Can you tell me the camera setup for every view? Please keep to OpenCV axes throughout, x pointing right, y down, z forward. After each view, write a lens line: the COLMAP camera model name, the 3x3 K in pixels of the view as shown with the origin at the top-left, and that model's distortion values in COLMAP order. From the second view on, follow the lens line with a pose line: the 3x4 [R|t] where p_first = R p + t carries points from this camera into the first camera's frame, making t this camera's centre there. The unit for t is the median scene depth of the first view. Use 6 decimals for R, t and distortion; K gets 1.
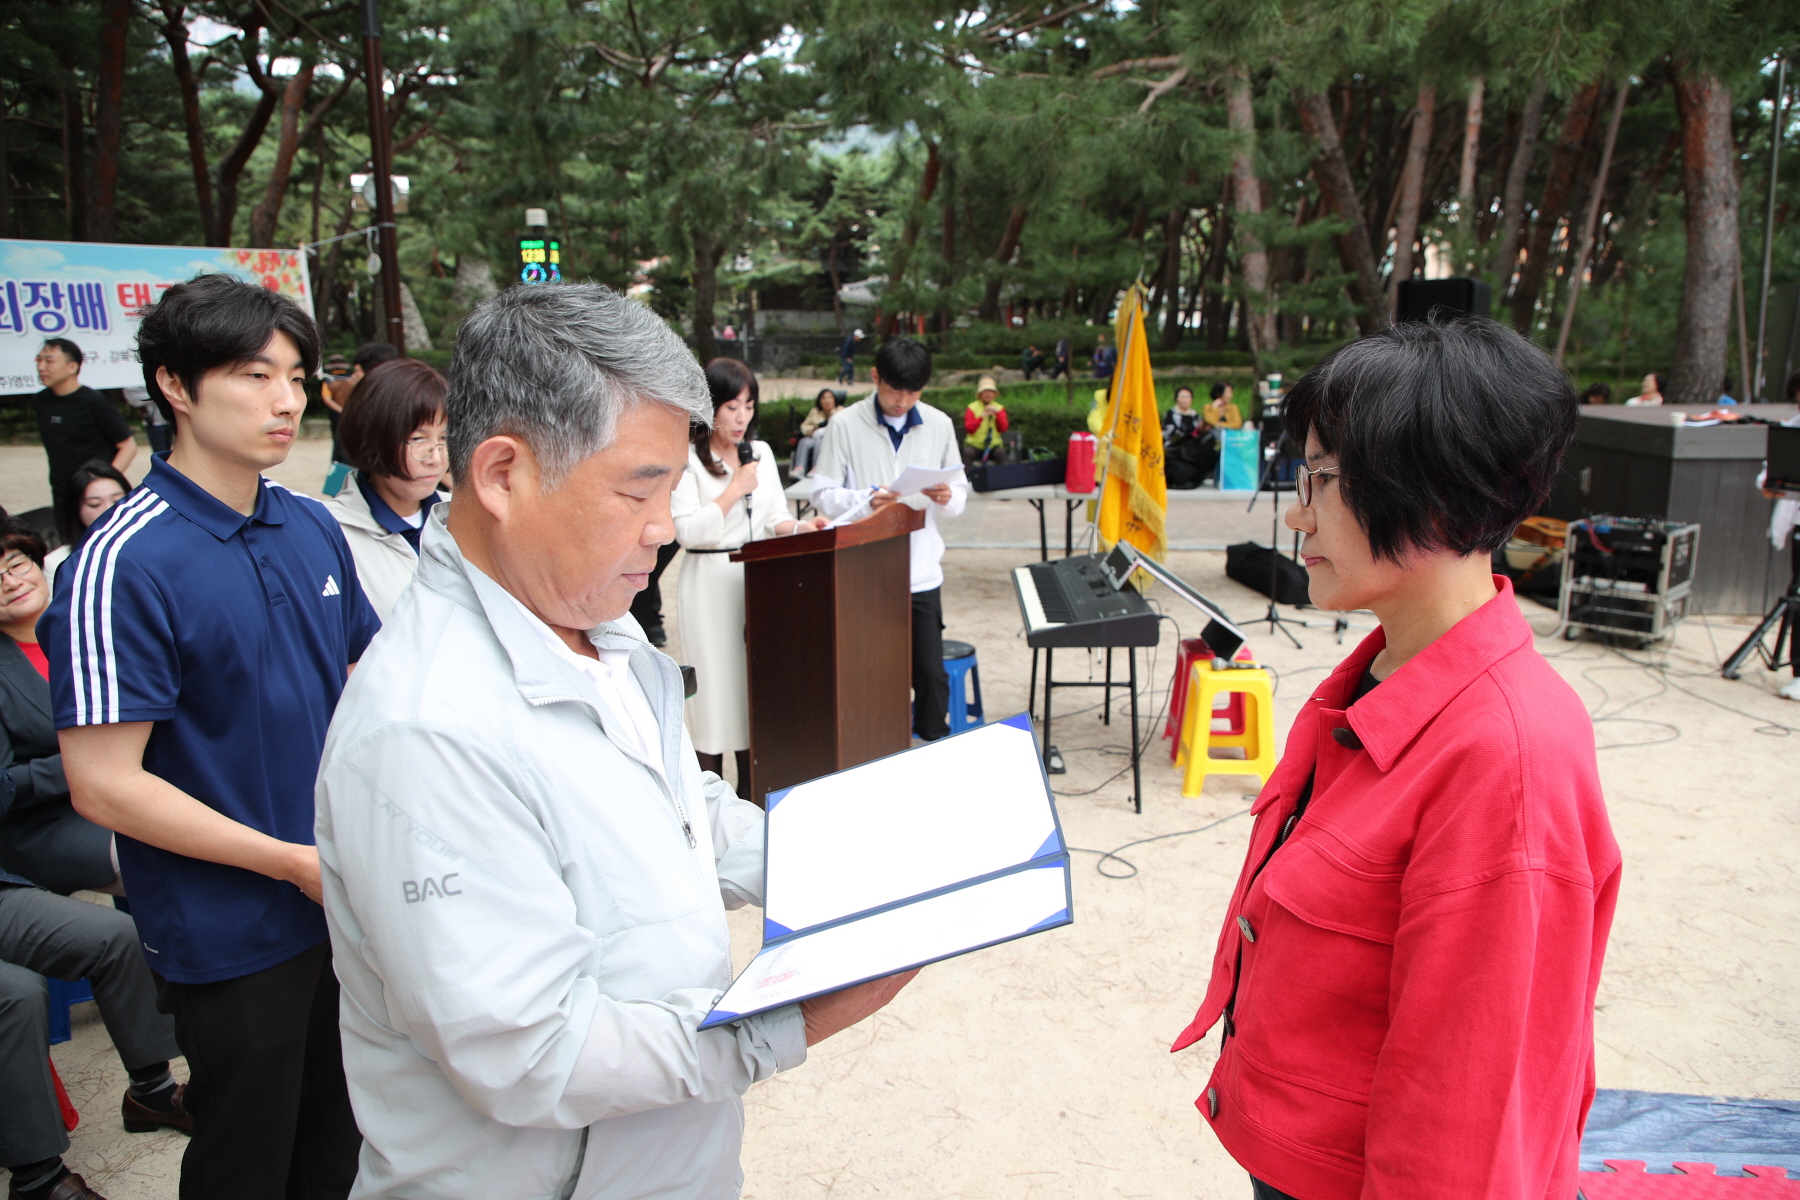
lens RADIAL K [[1236.8, 0, 900.0], [0, 1236.8, 600.0], [0, 0, 1]] dist [-0.069797, 0.039401]
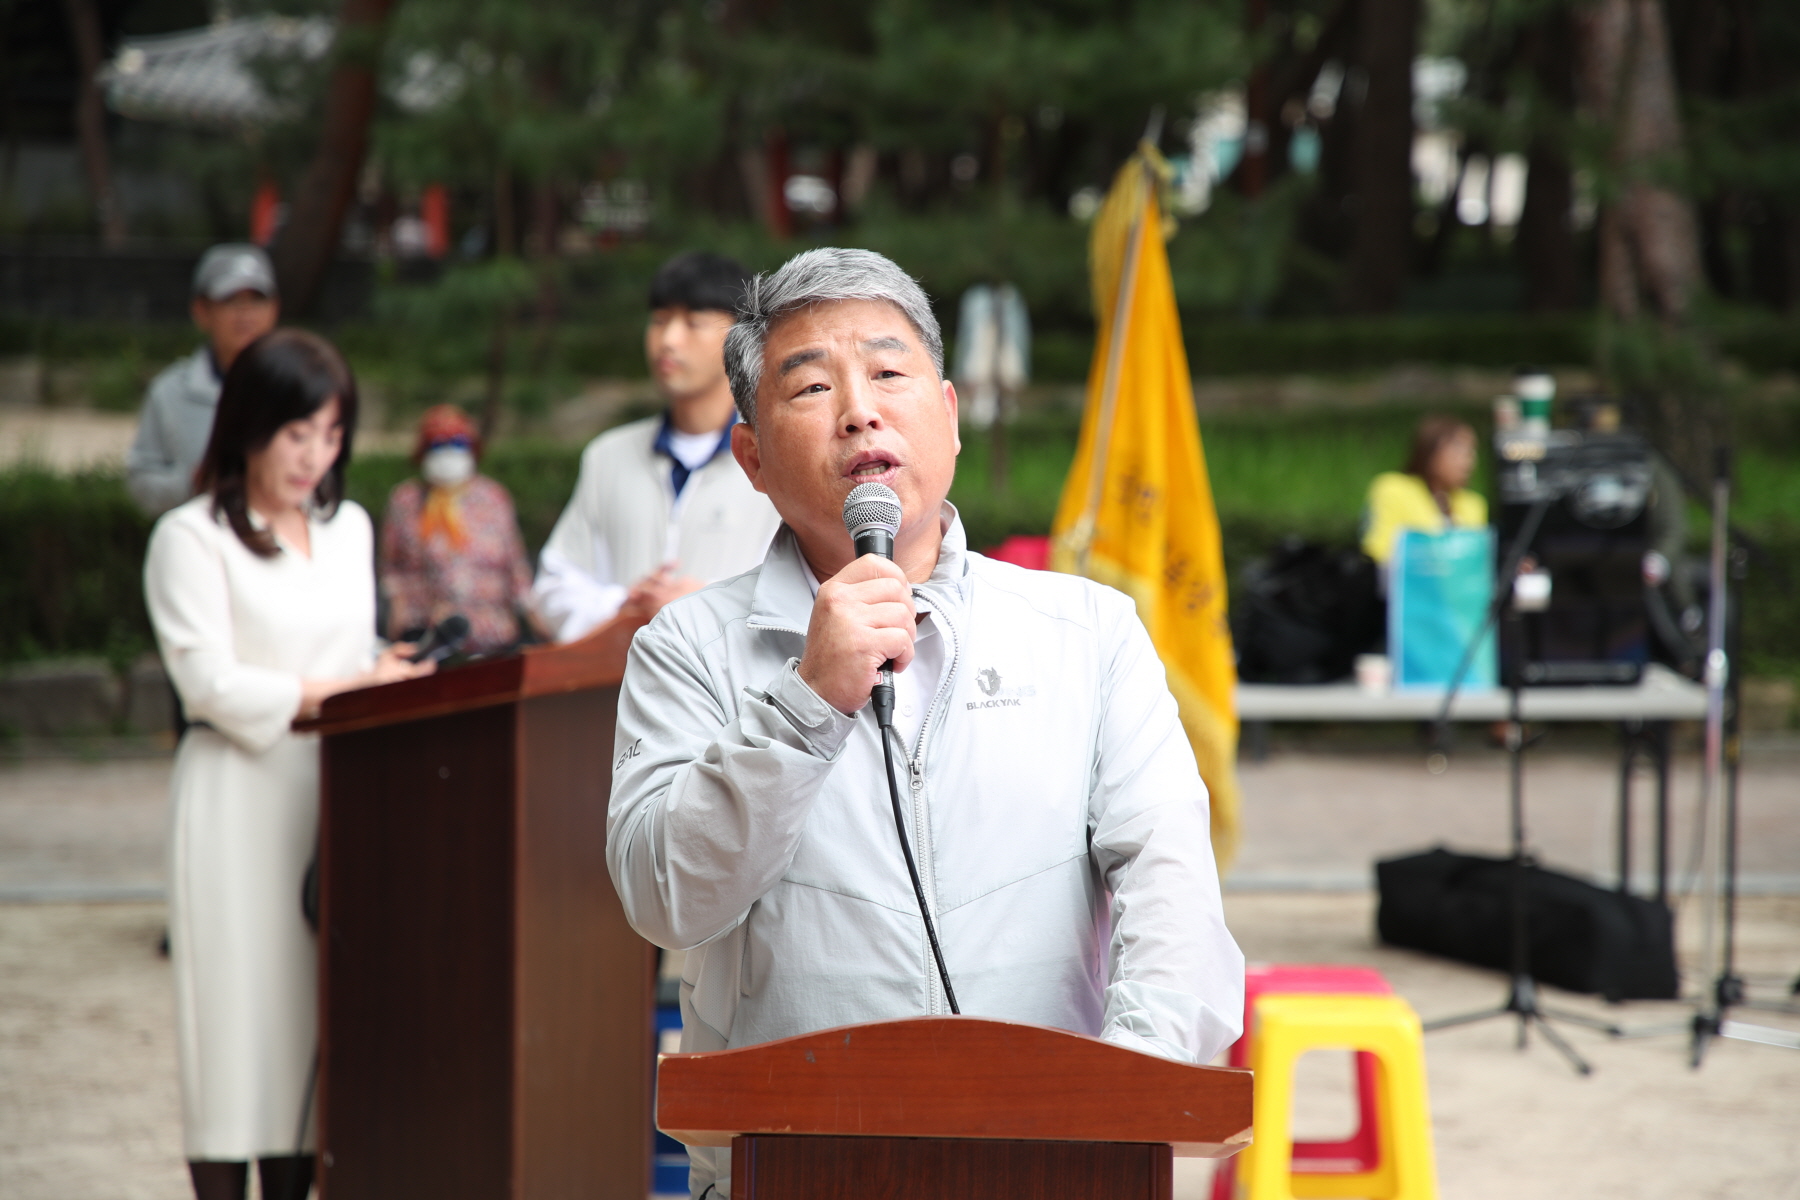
lens RADIAL K [[5103.6, 0, 900.0], [0, 5103.6, 600.0], [0, 0, 1]] dist [0.715824, -1.189122]
pose [[0.993713, 0.002444, 0.111931, -0.047210], [0.013529, 0.989815, -0.141716, 0.078991], [-0.111137, 0.142340, 0.983559, -0.397001]]
